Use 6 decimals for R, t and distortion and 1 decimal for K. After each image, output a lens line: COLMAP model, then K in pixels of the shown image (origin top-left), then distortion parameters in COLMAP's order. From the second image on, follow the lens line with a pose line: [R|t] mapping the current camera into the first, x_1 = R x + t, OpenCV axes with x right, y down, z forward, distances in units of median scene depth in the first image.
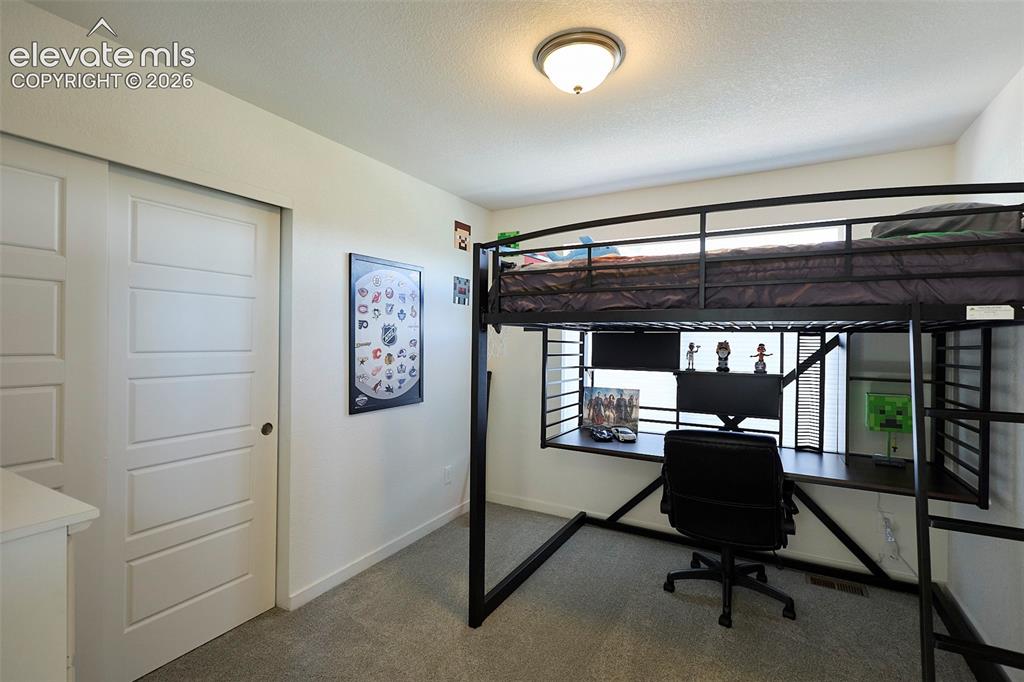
lens RADIAL K [[469.4, 0, 513.3], [0, 469.4, 340.6], [0, 0, 1]] dist [0.000947, 0.000342]
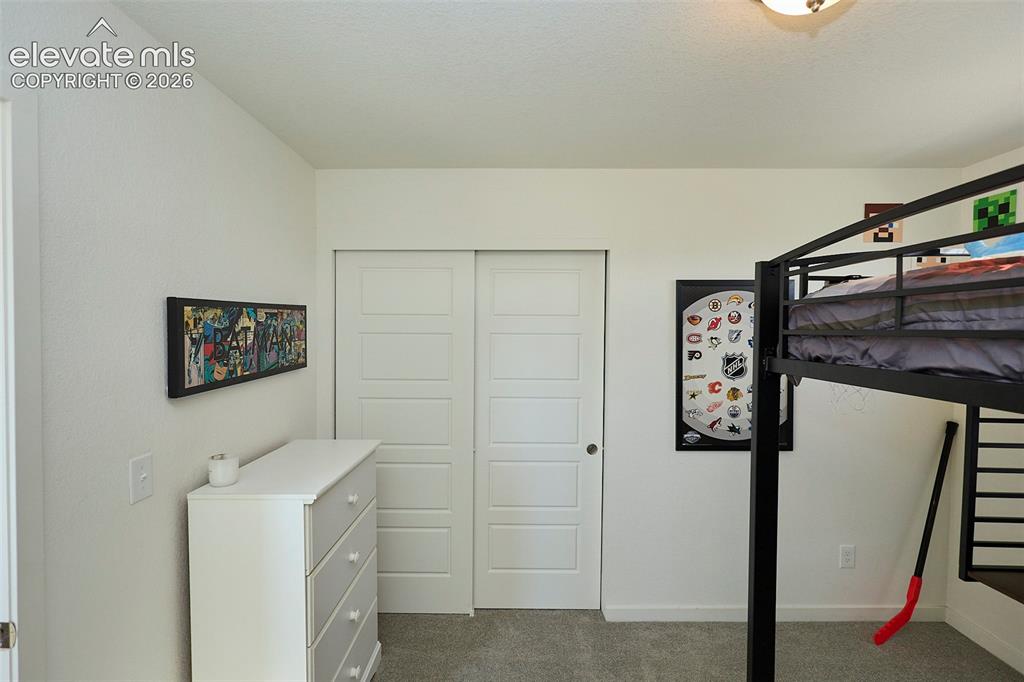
lens RADIAL K [[474.8, 0, 509.3], [0, 474.8, 338.6], [0, 0, 1]] dist [-0.000009, -0.000052]
pose [[0.480544, 0.011712, -0.876893, 0.319031], [-0.002027, 0.999923, 0.012244, -0.077298], [0.876968, -0.004107, 0.480530, 0.237048]]
